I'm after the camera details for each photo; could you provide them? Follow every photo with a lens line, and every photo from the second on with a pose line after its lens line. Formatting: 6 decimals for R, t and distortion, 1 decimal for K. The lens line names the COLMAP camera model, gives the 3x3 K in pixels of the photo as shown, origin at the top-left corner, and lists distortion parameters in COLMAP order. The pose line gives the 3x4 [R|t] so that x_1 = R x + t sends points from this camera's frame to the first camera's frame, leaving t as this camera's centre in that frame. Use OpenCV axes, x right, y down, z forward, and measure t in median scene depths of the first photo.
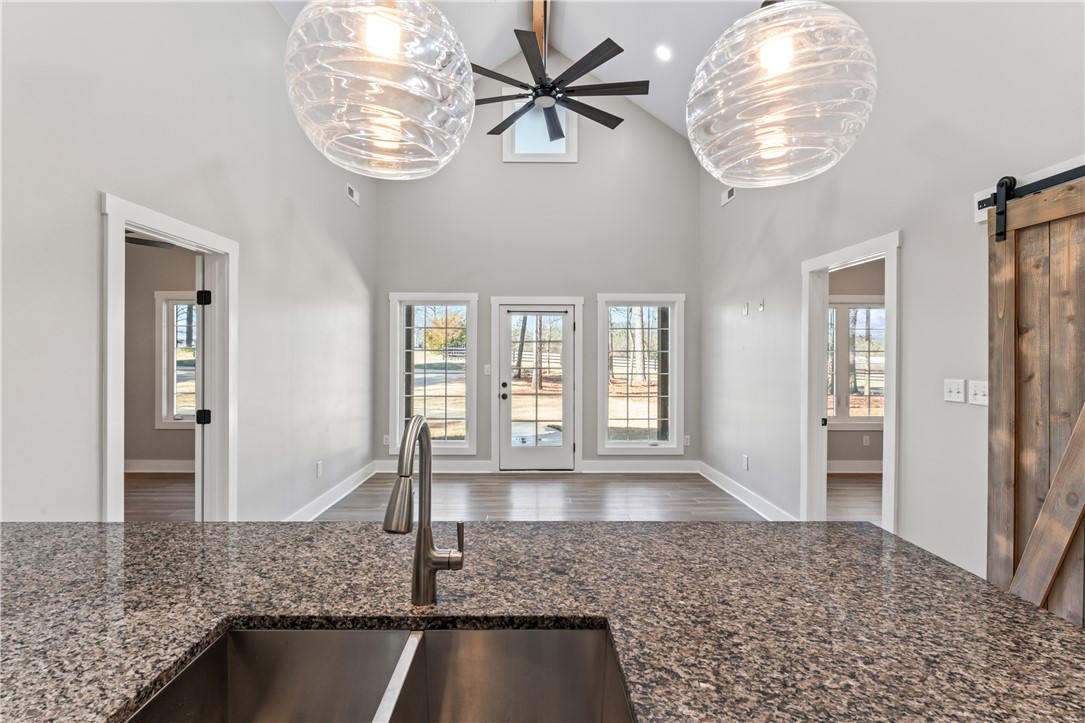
lens RADIAL K [[488.6, 0, 542.5], [0, 488.6, 361.5], [0, 0, 1]] dist [-0.001110, -0.000063]
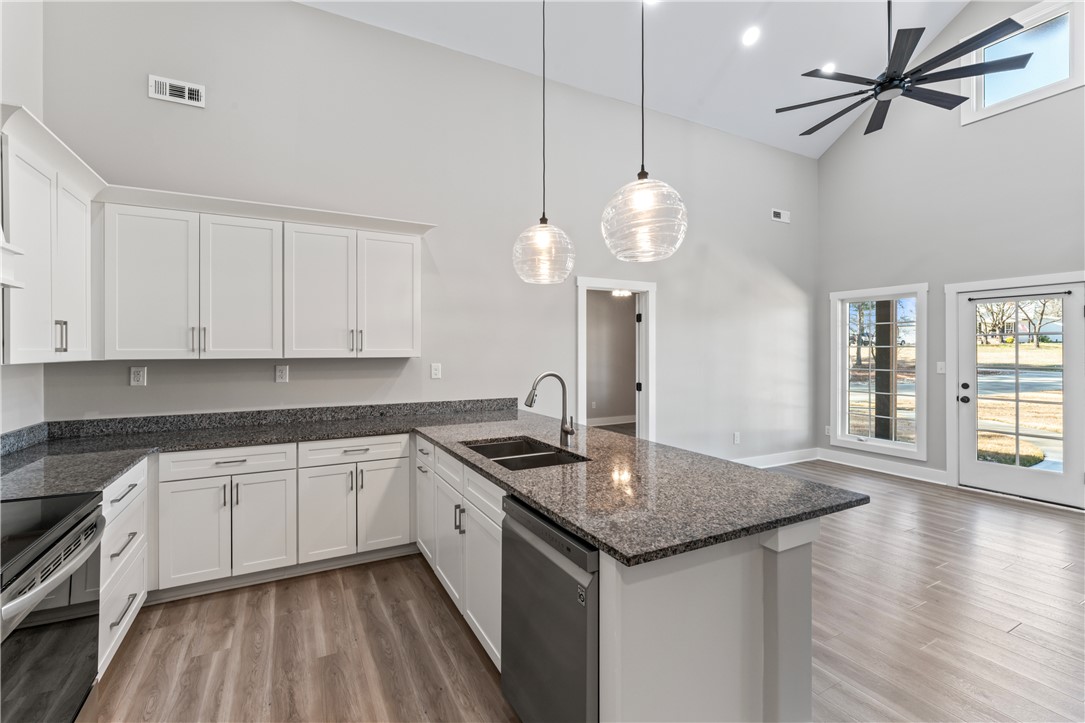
lens RADIAL K [[488.6, 0, 542.5], [0, 488.6, 361.5], [0, 0, 1]] dist [-0.001110, -0.000063]
pose [[0.459368, 0.015533, -0.888110, 0.362223], [-0.011480, 0.999867, 0.011549, 0.004125], [0.888172, 0.004890, 0.459485, -0.050989]]
